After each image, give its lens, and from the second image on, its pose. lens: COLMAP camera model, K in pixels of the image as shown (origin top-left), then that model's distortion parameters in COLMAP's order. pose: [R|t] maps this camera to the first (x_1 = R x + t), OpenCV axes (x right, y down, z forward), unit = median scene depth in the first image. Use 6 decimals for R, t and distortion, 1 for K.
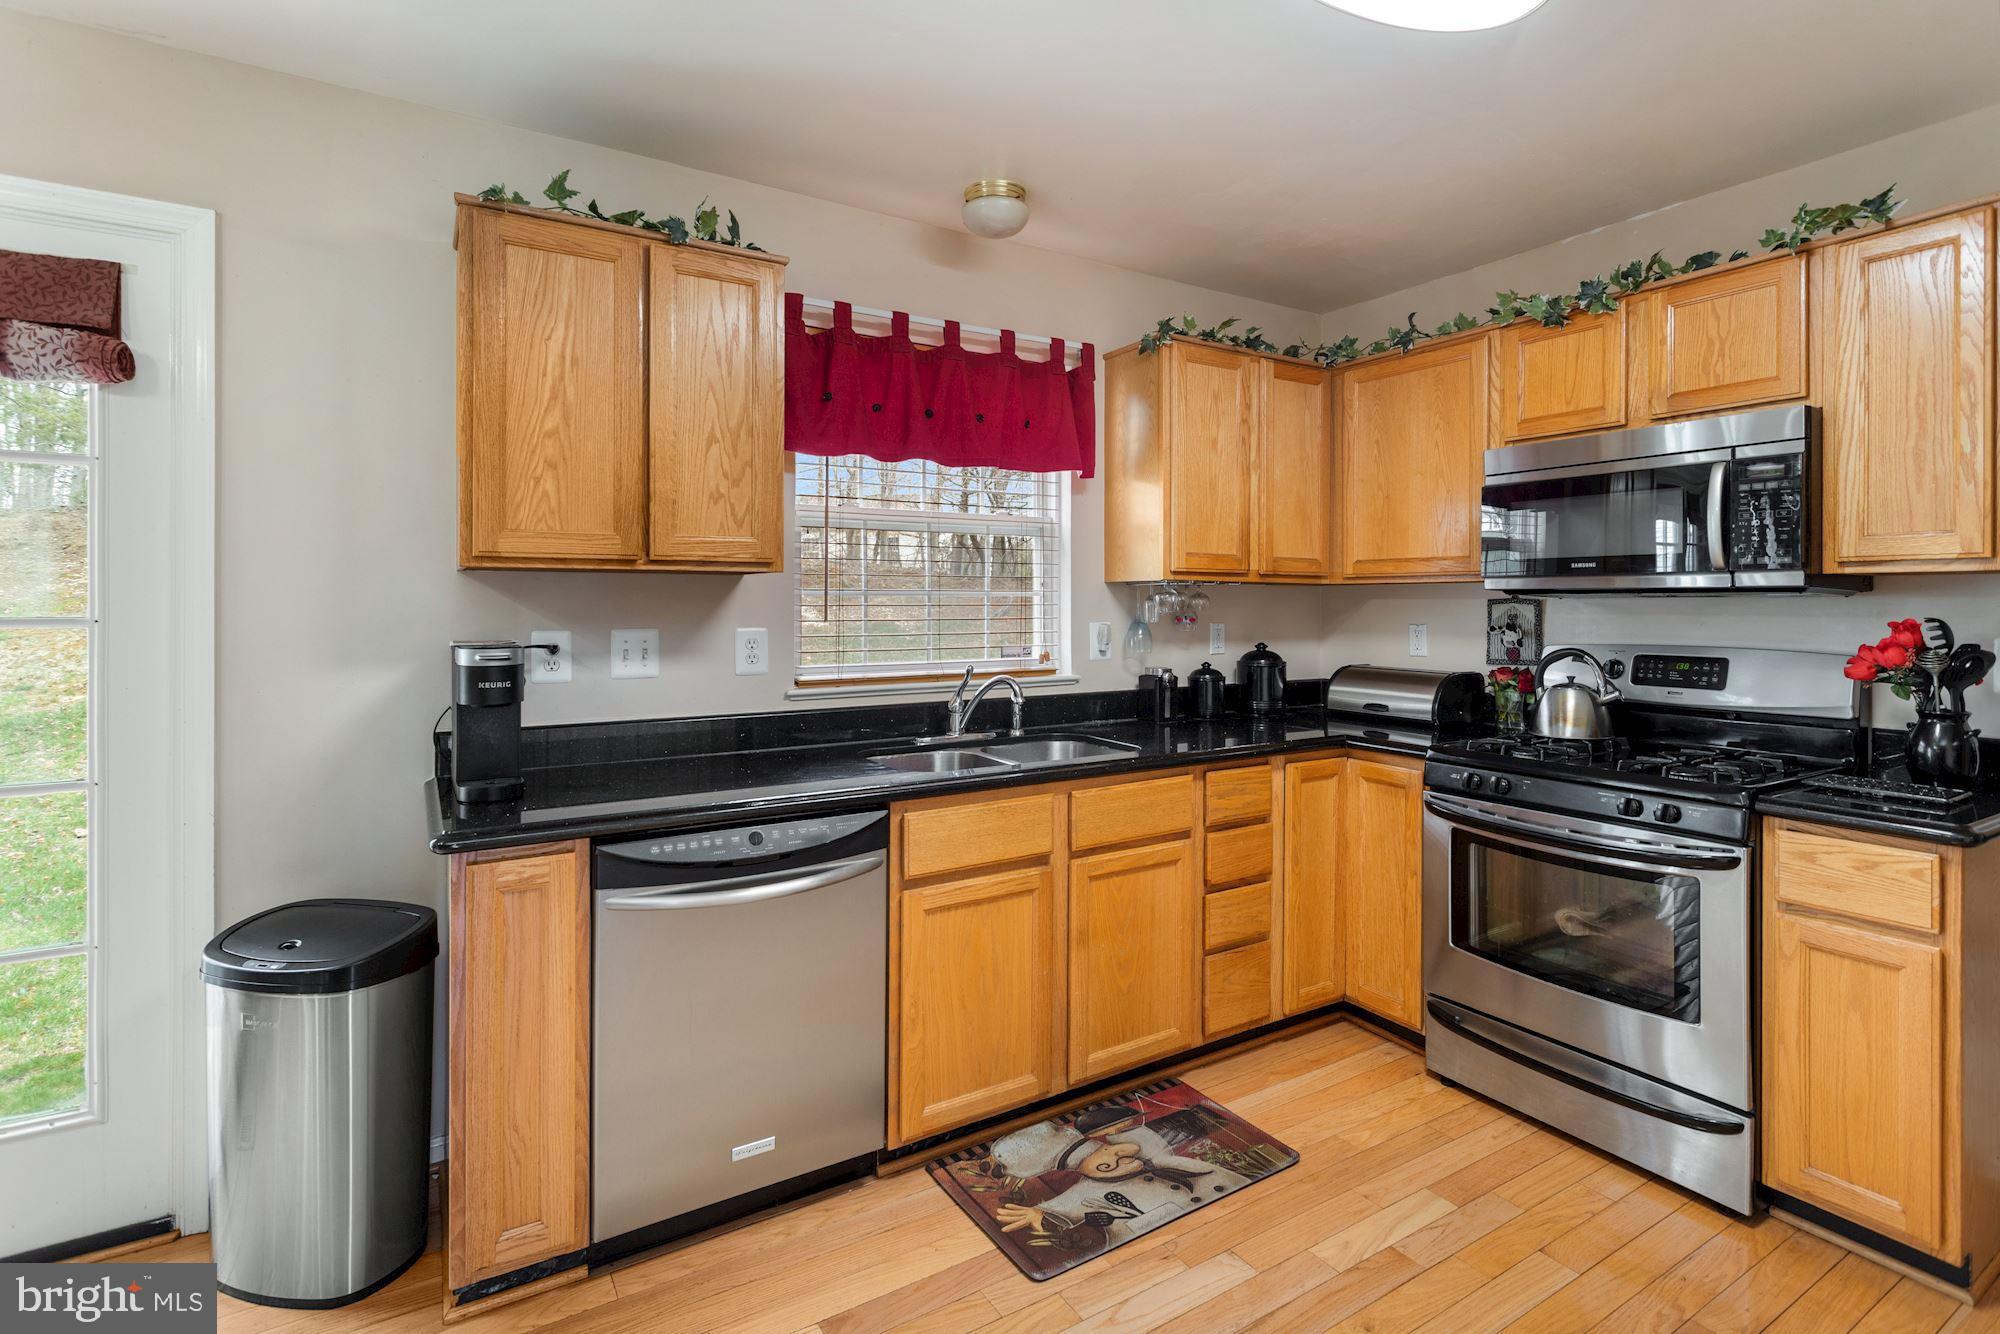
lens RADIAL K [[976.9, 0, 1006.5], [0, 976.9, 593.0], [0, 0, 1]] dist [0.001505, 0.002759]
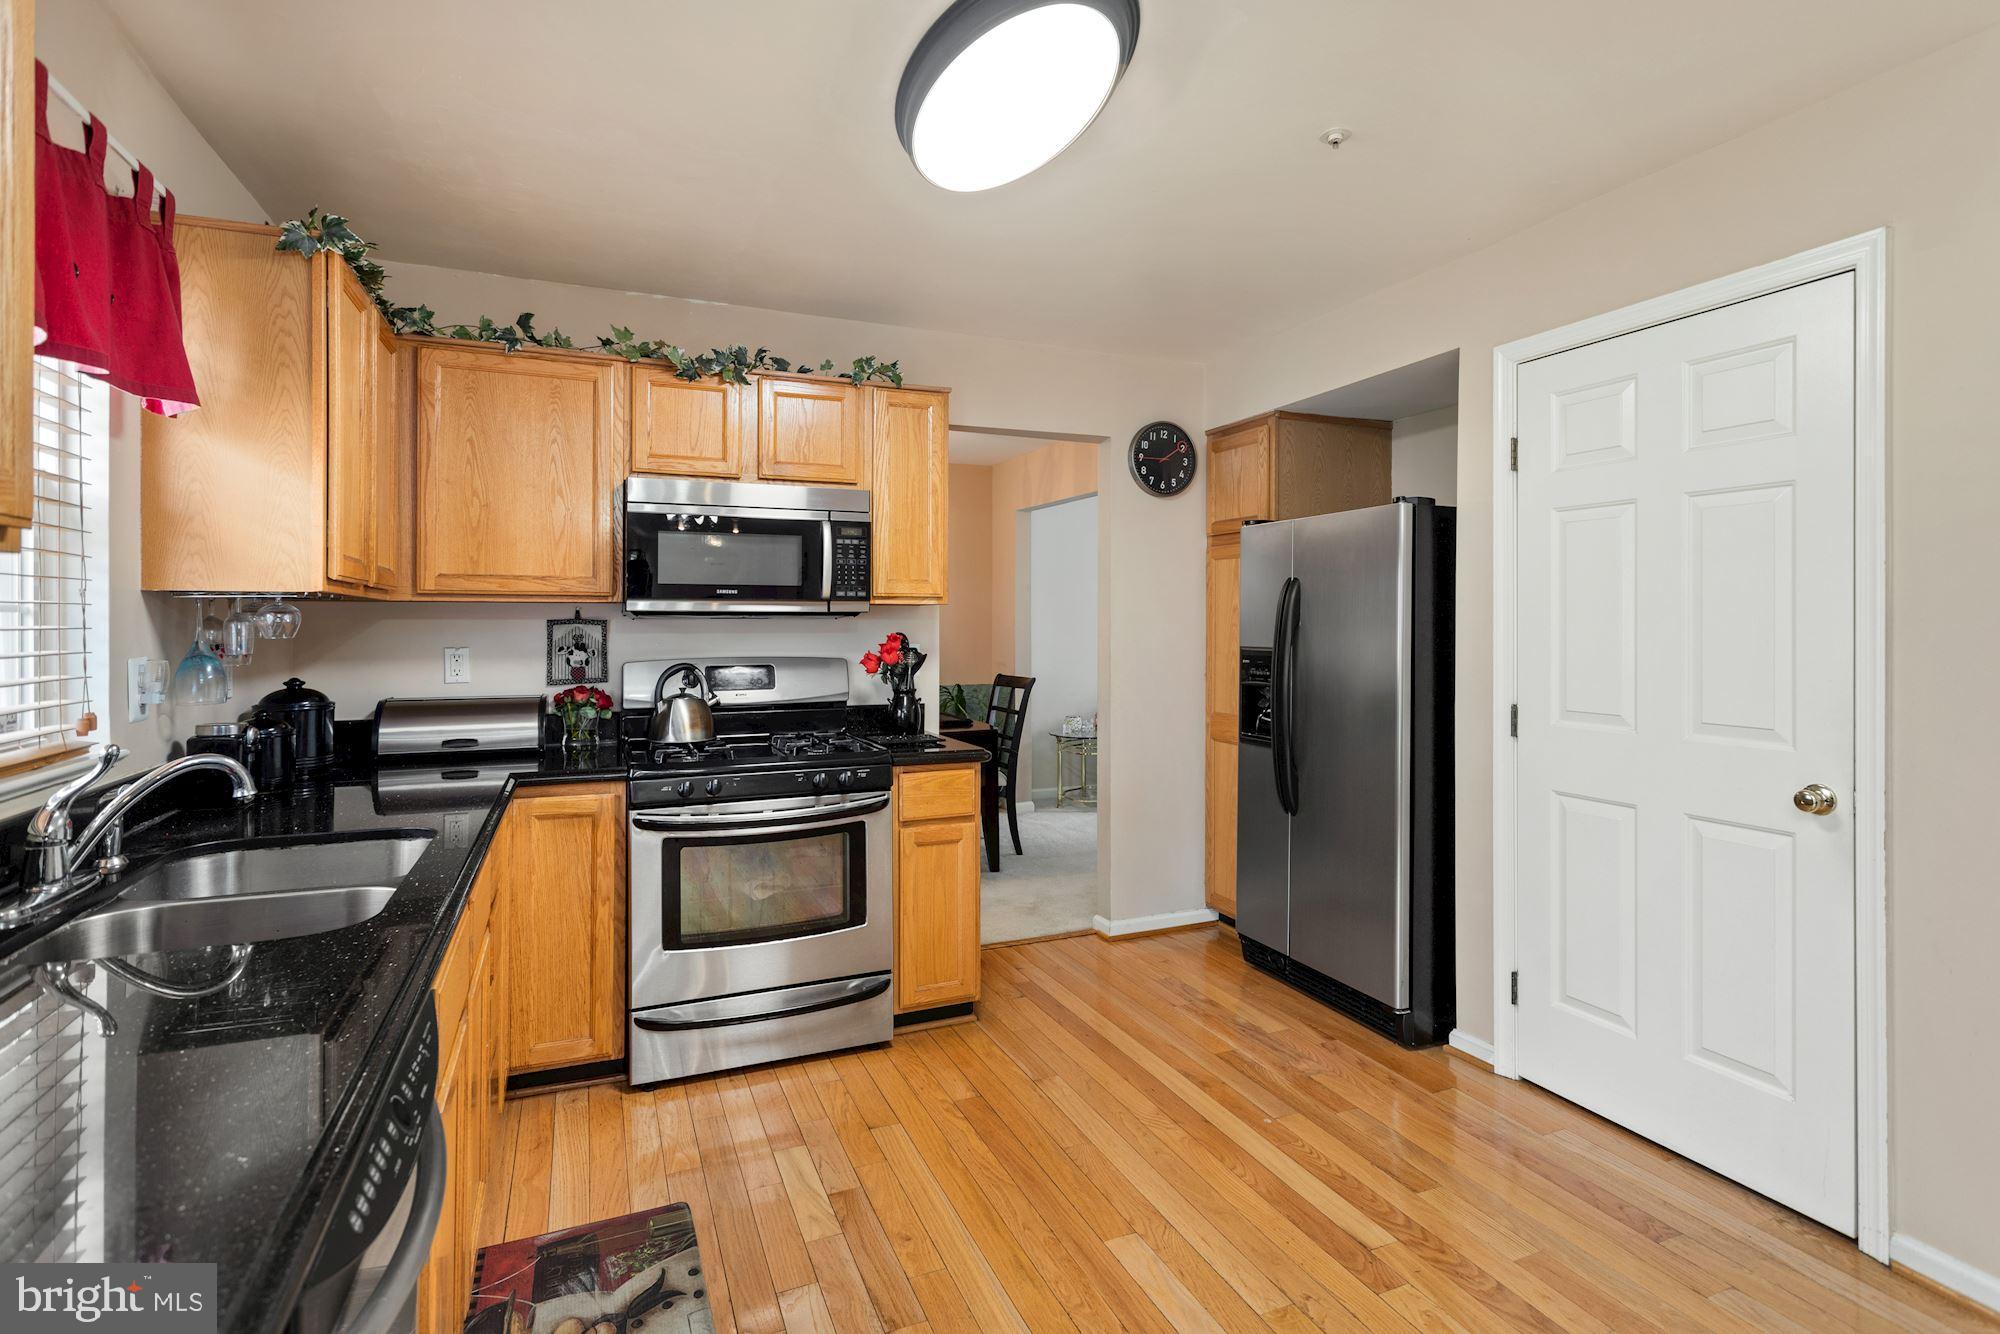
lens RADIAL K [[976.9, 0, 1035.7], [0, 976.9, 614.2], [0, 0, 1]] dist [0.001505, 0.002759]
pose [[0.130181, 0.007151, 0.991464, -0.507002], [-0.010120, 0.999931, -0.005884, 0.001645], [-0.991439, -0.009268, 0.130245, 0.451815]]
